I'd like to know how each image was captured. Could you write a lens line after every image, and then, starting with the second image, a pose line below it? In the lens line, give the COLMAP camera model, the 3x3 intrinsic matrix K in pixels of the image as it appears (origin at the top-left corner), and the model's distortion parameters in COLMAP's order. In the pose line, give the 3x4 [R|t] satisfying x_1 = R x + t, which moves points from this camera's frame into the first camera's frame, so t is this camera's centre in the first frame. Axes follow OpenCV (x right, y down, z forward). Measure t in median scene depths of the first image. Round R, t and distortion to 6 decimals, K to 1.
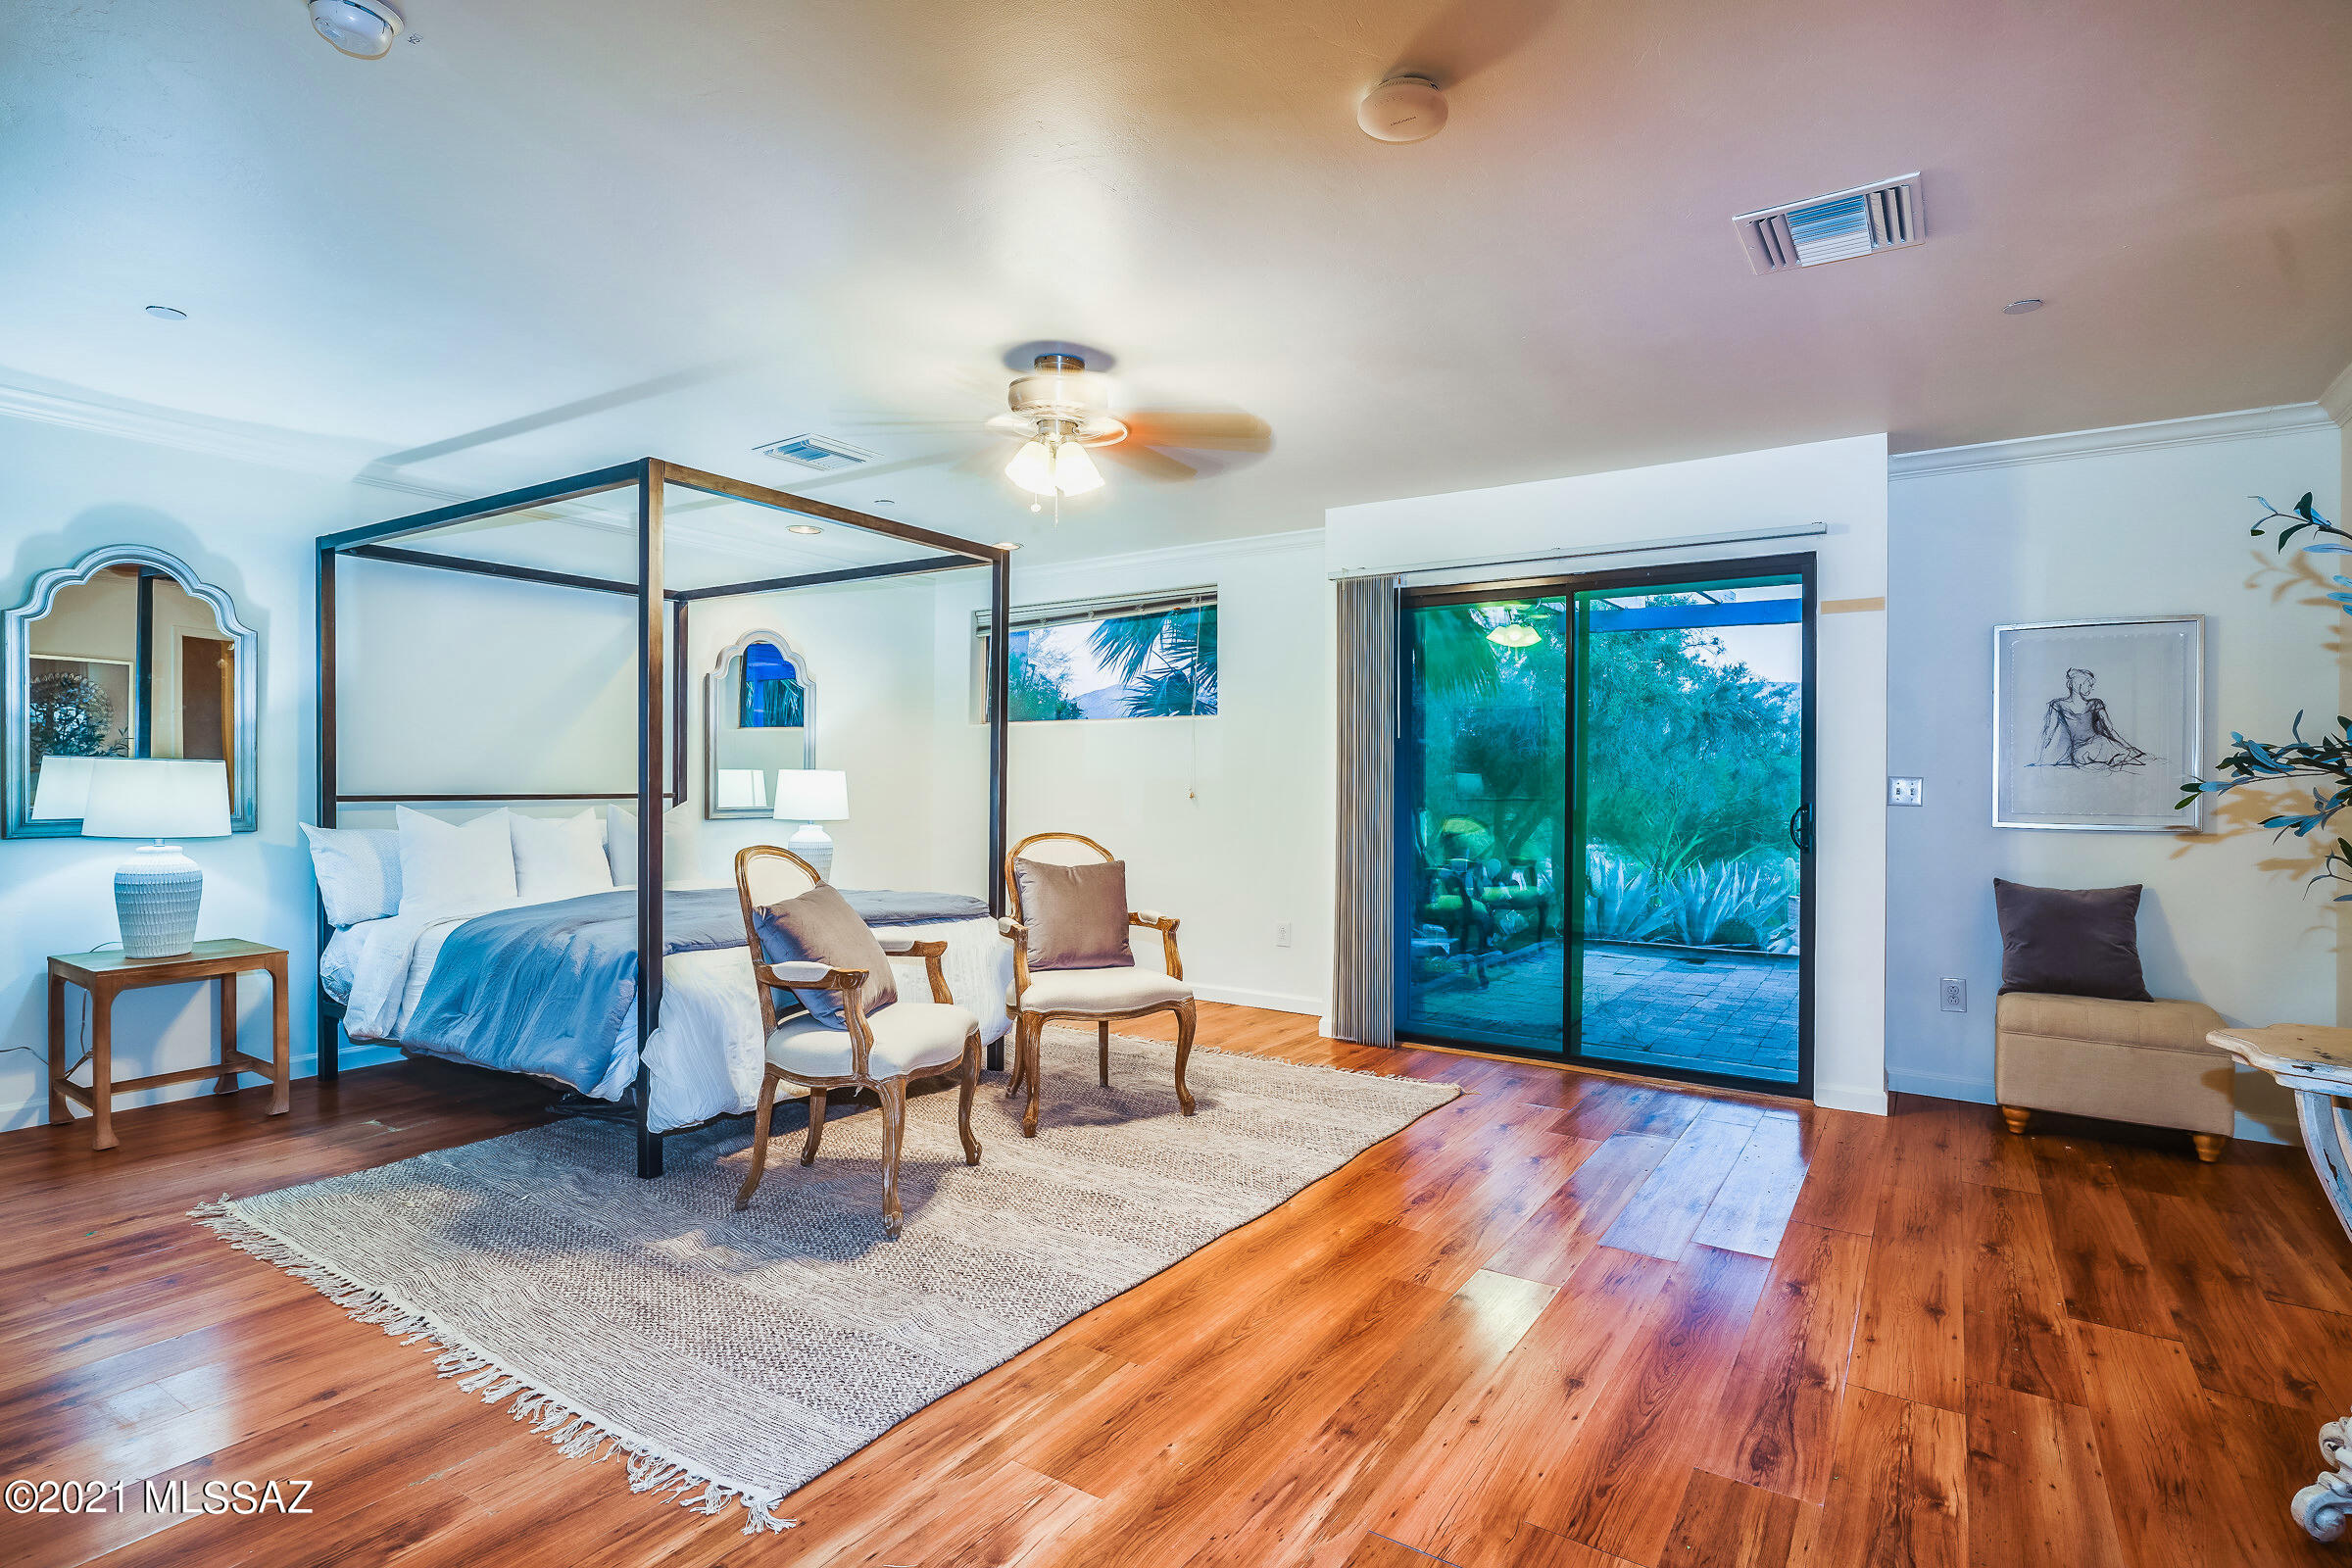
lens RADIAL K [[1148.2, 0, 1176.0], [0, 1148.2, 784.0], [0, 0, 1]] dist [-0.003539, 0.000155]
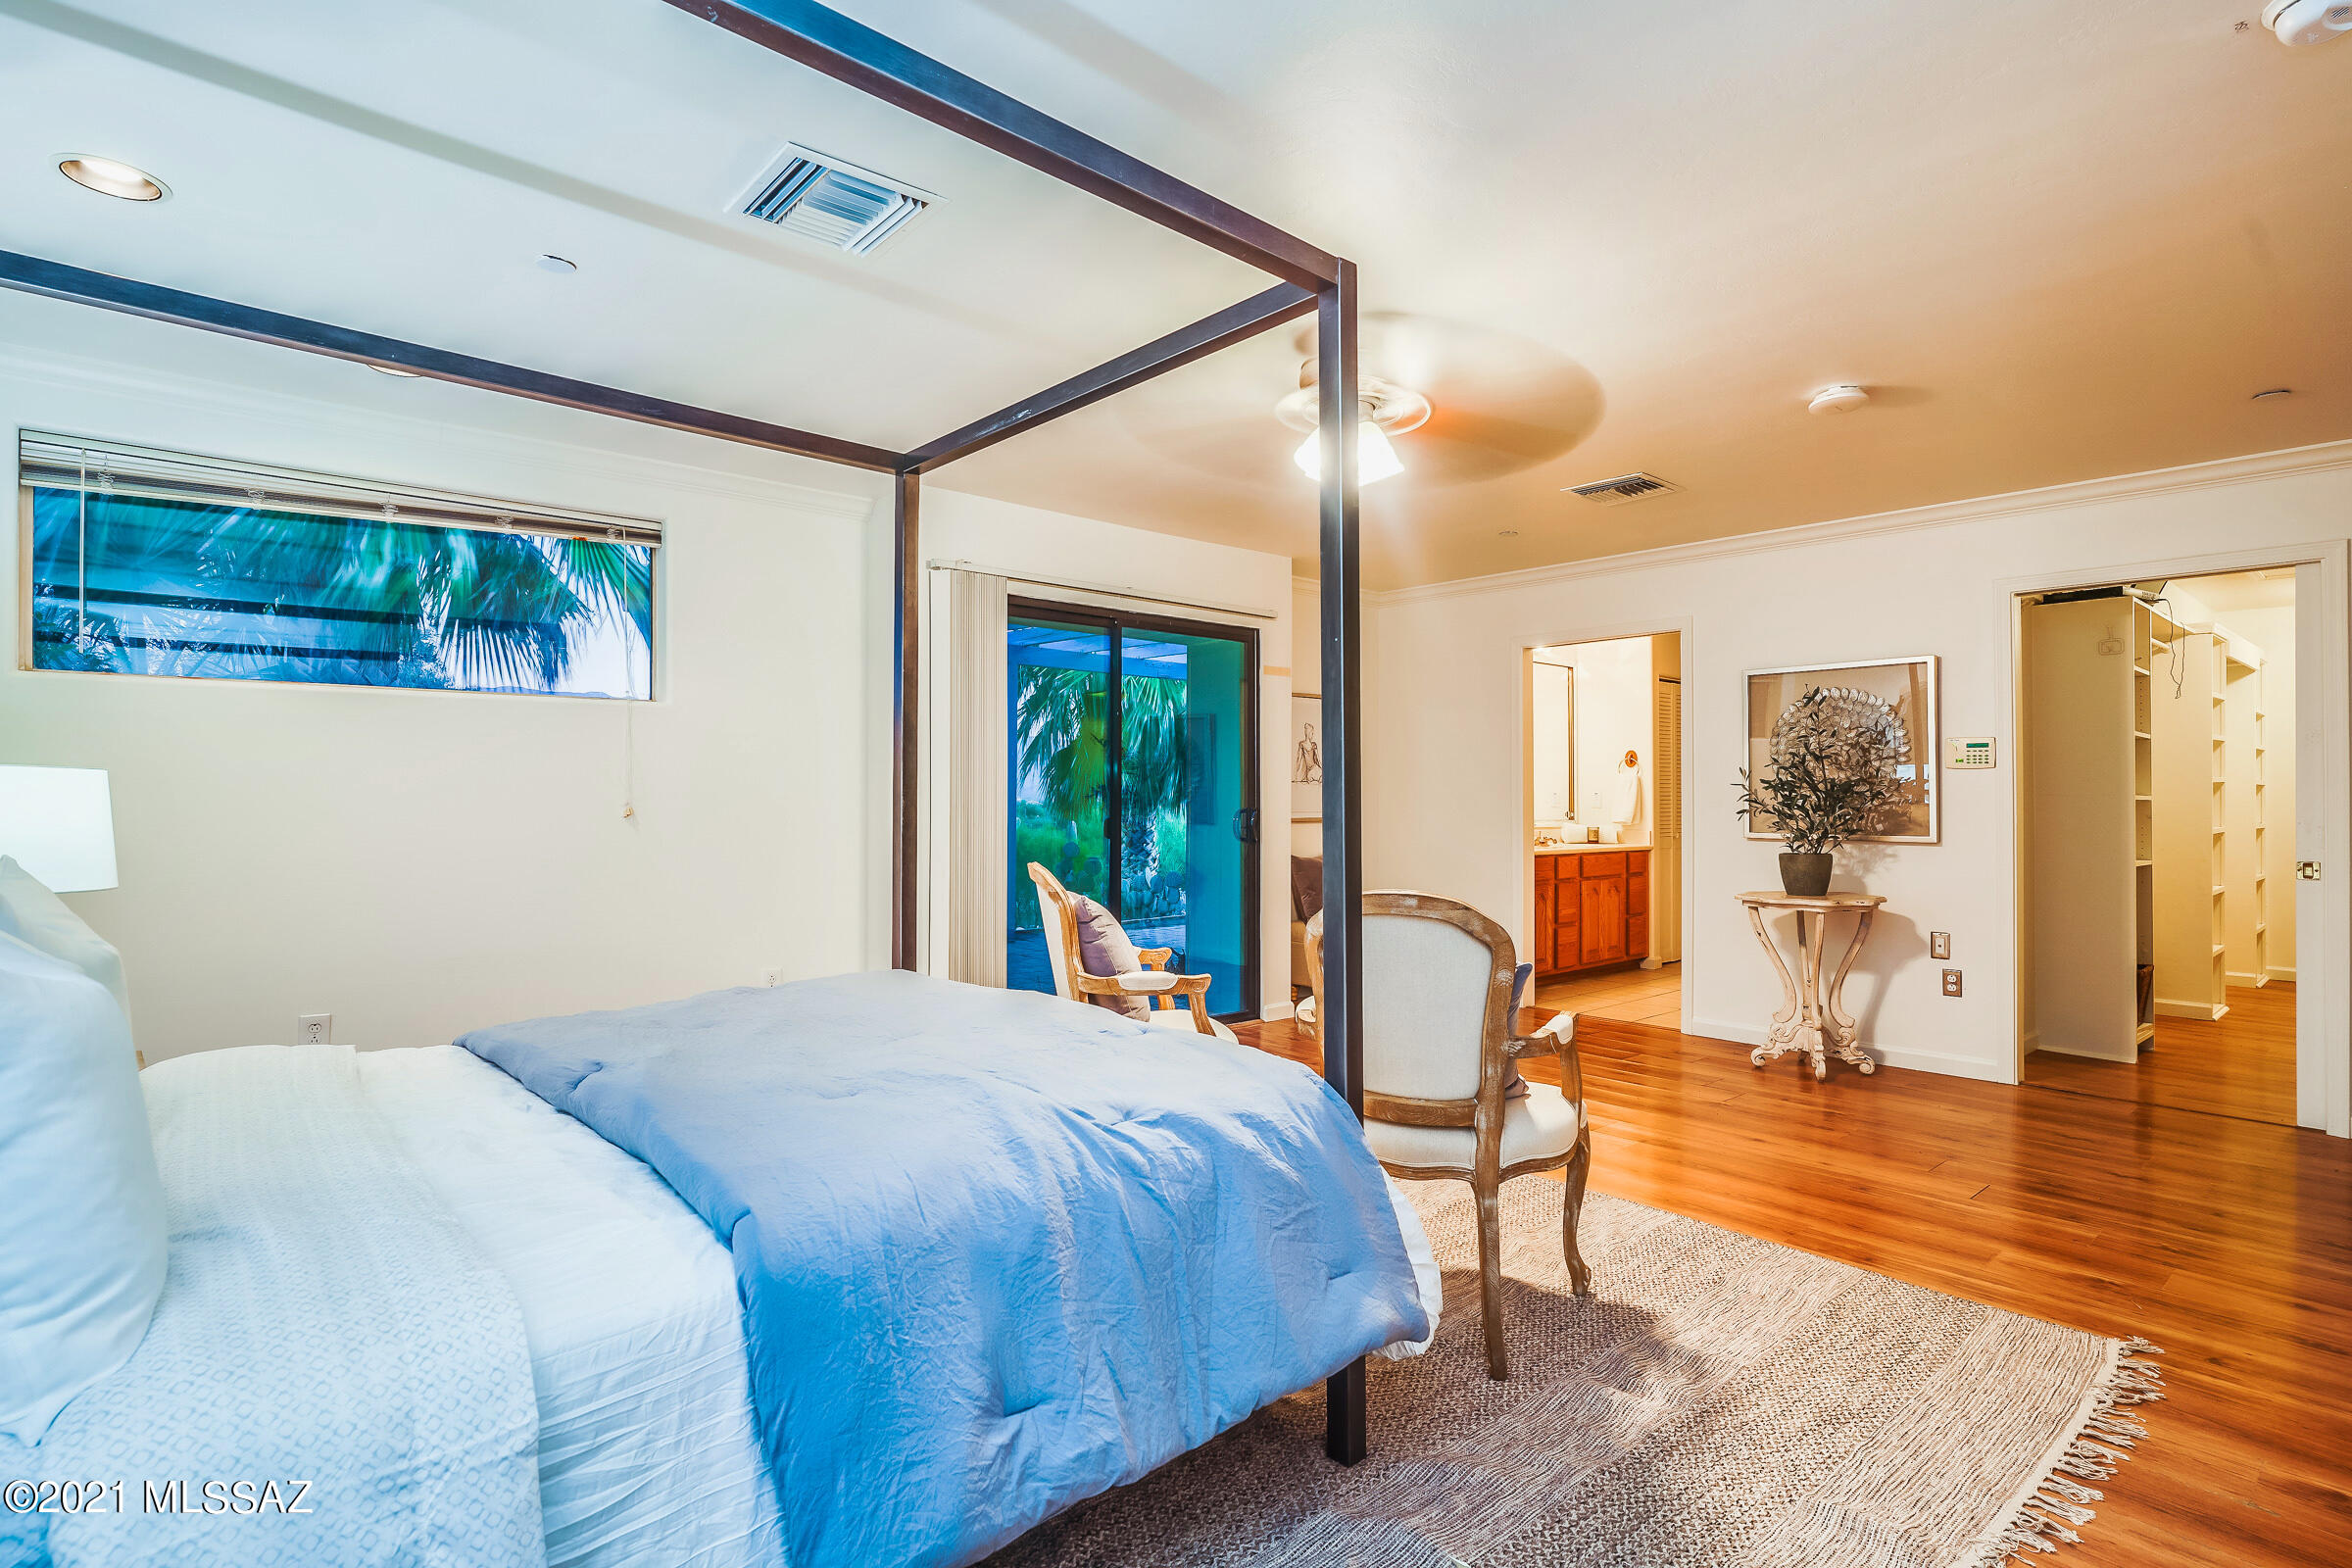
lens RADIAL K [[1148.2, 0, 1176.0], [0, 1148.2, 784.0], [0, 0, 1]] dist [-0.003539, 0.000155]
pose [[0.279720, 0.008571, 0.960043, -1.552975], [0.004986, 0.999934, -0.010380, 0.000185], [-0.960069, 0.007690, 0.279659, 1.350883]]
